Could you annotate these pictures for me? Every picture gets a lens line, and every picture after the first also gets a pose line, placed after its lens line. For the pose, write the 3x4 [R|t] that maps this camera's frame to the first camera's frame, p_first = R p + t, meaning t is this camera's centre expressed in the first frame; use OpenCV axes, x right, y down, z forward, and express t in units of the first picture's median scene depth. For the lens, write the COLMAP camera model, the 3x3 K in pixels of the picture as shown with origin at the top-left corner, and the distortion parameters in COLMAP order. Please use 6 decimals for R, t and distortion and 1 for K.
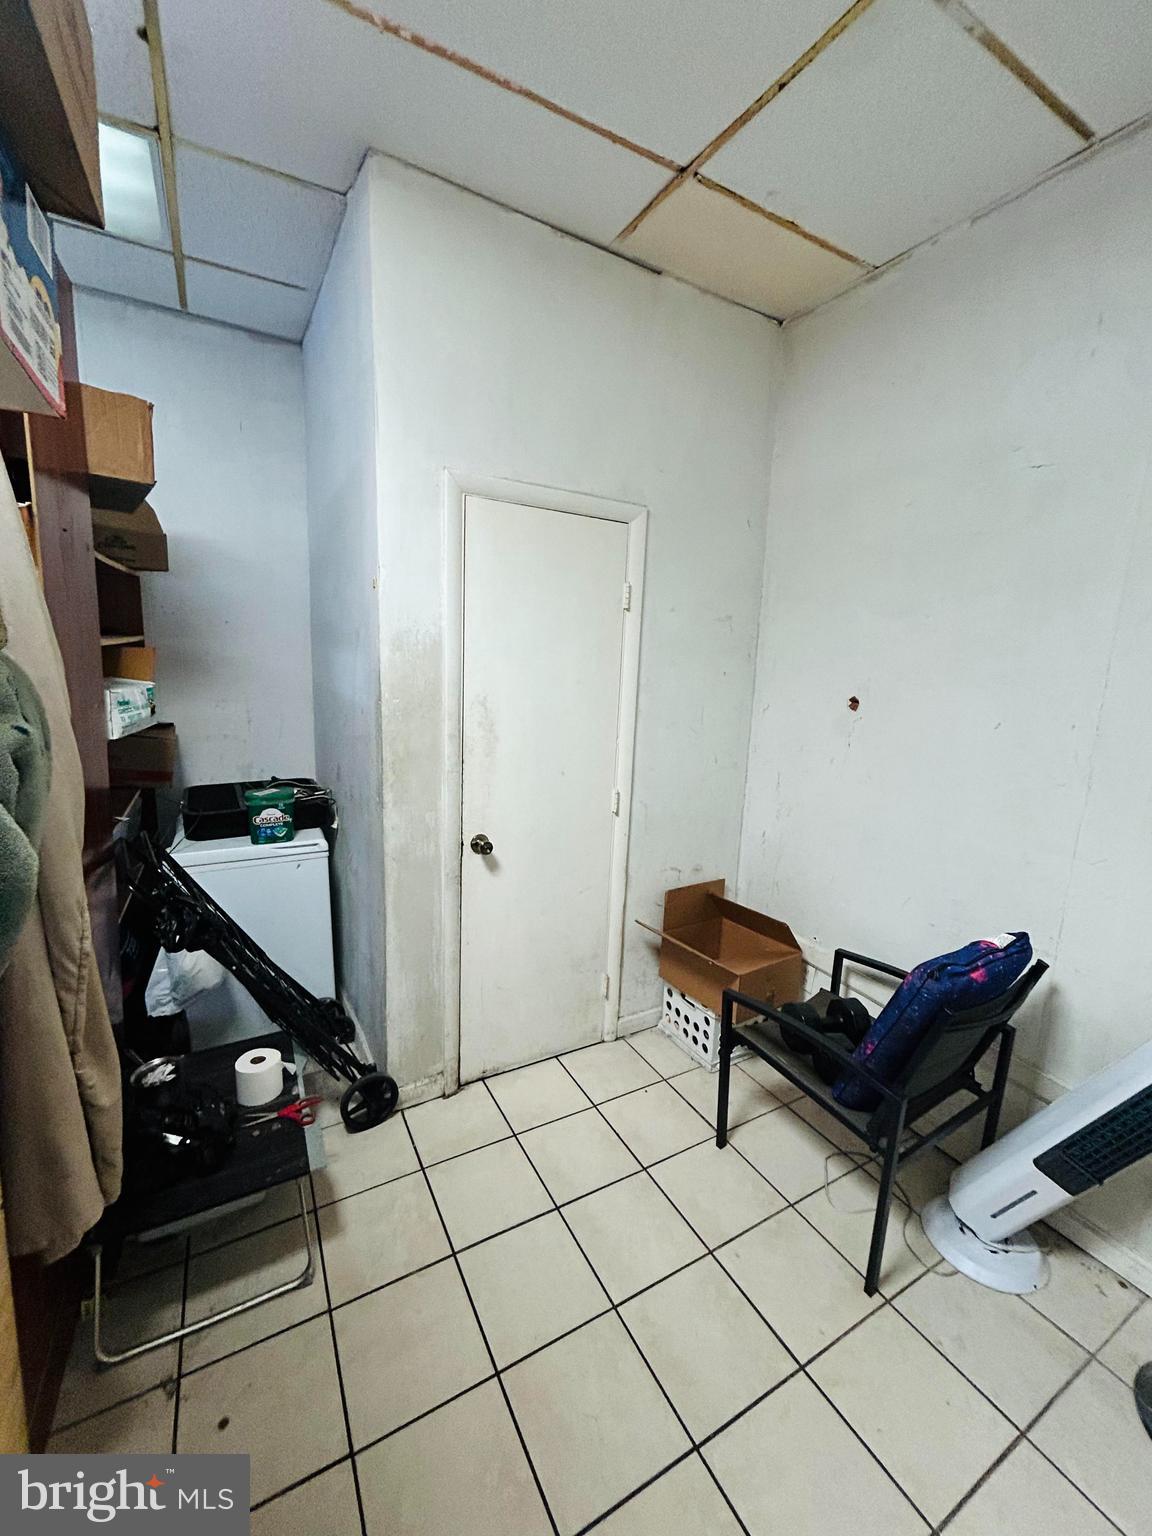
lens RADIAL K [[617.5, 0, 575.4], [0, 617.5, 765.9], [0, 0, 1]] dist [-0.000300, -0.000441]
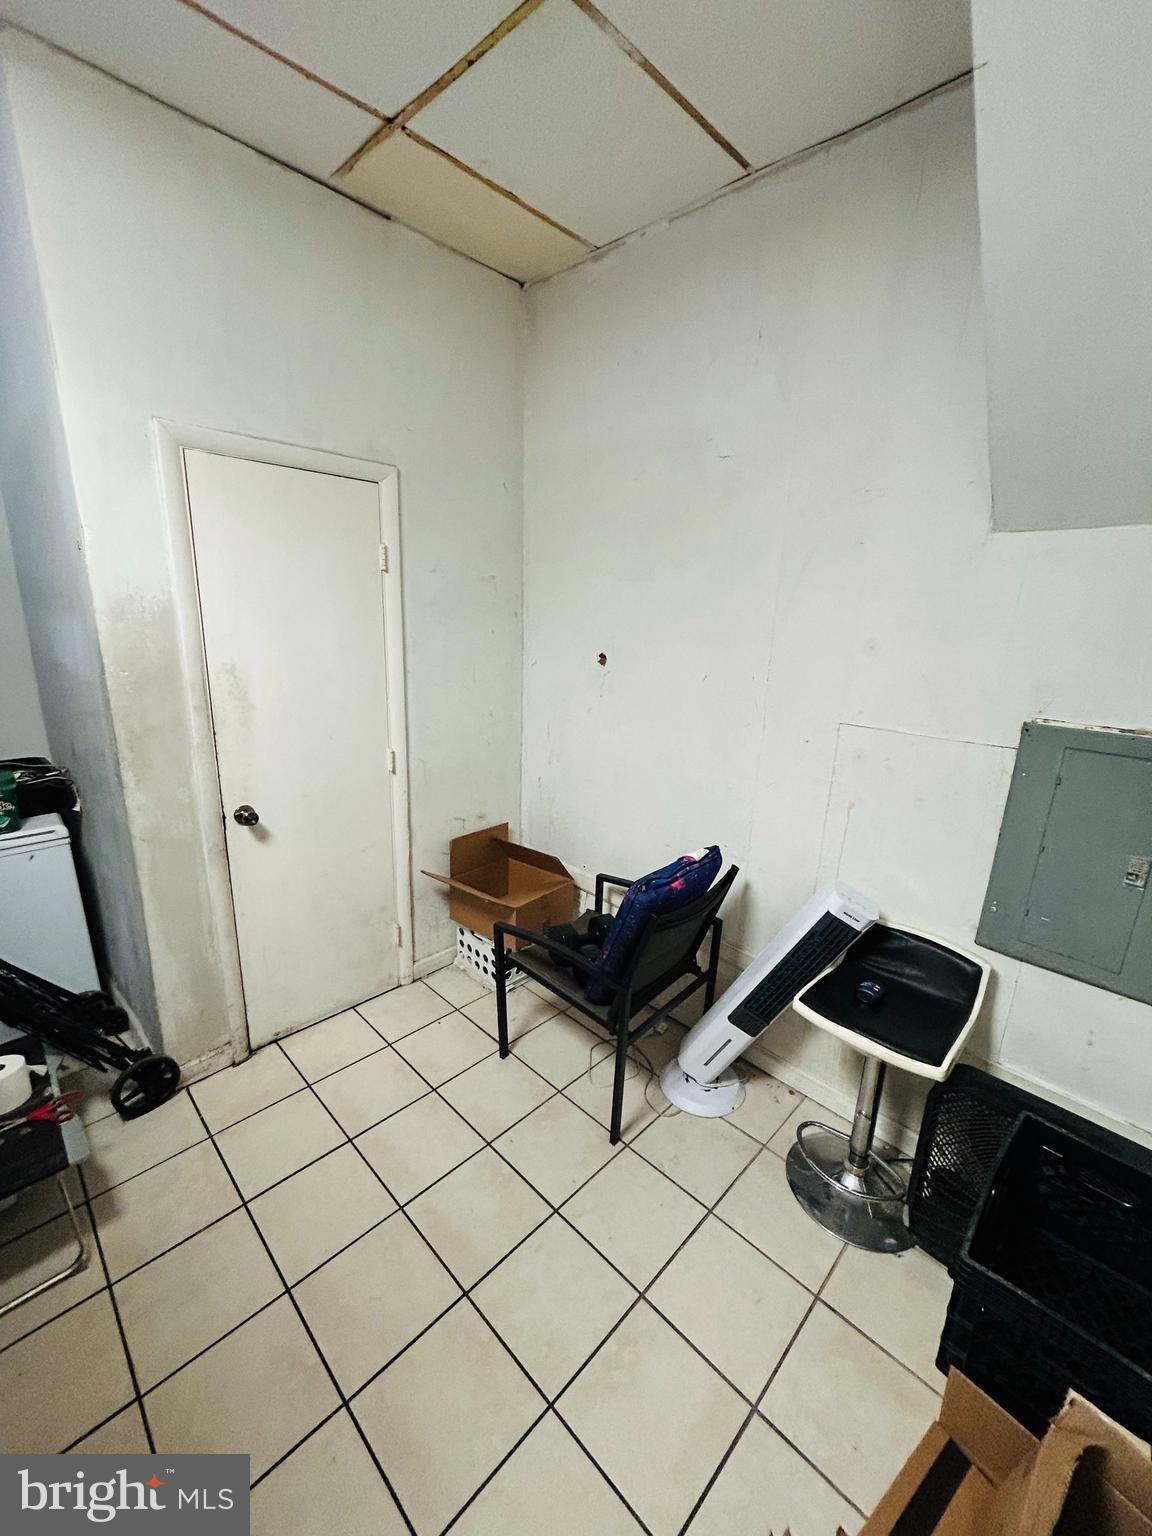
lens RADIAL K [[617.5, 0, 577.4], [0, 617.5, 765.6], [0, 0, 1]] dist [-0.000300, -0.000441]
pose [[0.959348, -0.075933, 0.271820, 0.096279], [0.050516, 0.993772, 0.099324, -0.024540], [-0.277669, -0.081555, 0.957209, -0.087147]]
